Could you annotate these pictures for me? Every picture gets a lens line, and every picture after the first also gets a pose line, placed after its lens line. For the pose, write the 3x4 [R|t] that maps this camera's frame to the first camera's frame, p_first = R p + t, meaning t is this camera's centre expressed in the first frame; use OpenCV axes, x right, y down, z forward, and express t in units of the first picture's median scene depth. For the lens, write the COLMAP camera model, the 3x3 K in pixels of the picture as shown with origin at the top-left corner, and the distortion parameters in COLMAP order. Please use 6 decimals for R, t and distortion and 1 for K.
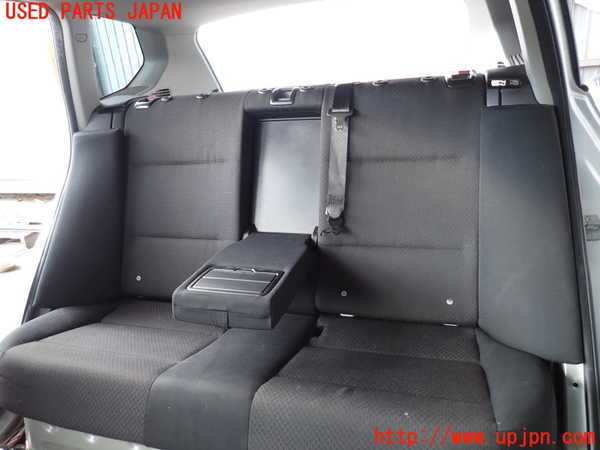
lens RADIAL K [[440.2, 0, 300.0], [0, 440.2, 225.0], [0, 0, 1]] dist [-0.000162, -0.005503]
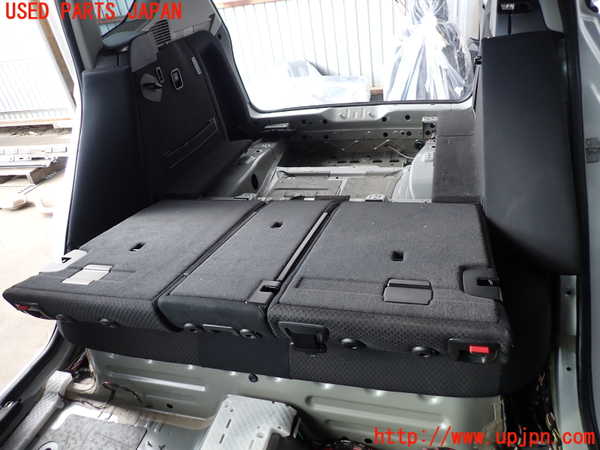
lens RADIAL K [[440.2, 0, 300.0], [0, 440.2, 225.0], [0, 0, 1]] dist [-0.000162, -0.005503]
pose [[0.998115, -0.061272, -0.003397, -0.043350], [0.060746, 0.978678, 0.196212, -0.058579], [-0.008697, -0.196049, 0.980556, -0.062967]]
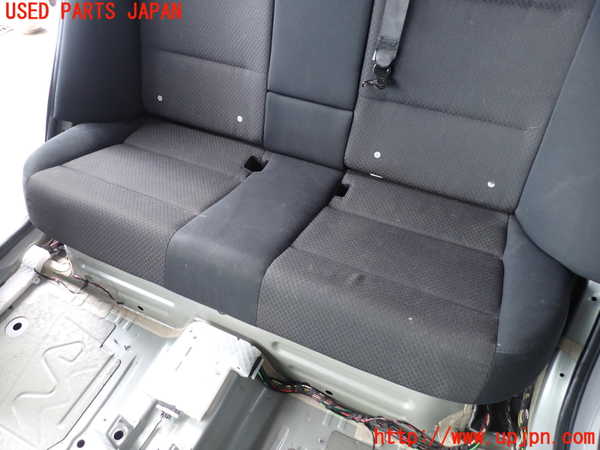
lens RADIAL K [[440.2, 0, 300.0], [0, 440.2, 225.0], [0, 0, 1]] dist [-0.000162, -0.005503]
pose [[0.989680, 0.134665, -0.048988, 0.005828], [-0.094334, 0.869591, 0.484677, -0.144609], [0.107869, -0.475054, 0.873320, 0.118161]]
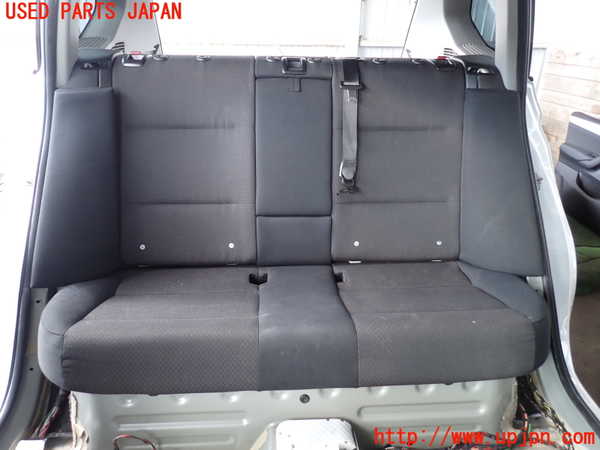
lens RADIAL K [[440.2, 0, 300.0], [0, 440.2, 225.0], [0, 0, 1]] dist [-0.000162, -0.005503]
pose [[0.926265, -0.067547, 0.370769, -0.473959], [0.030720, 0.994066, 0.104354, -0.021495], [-0.375618, -0.085270, 0.922844, -0.024688]]
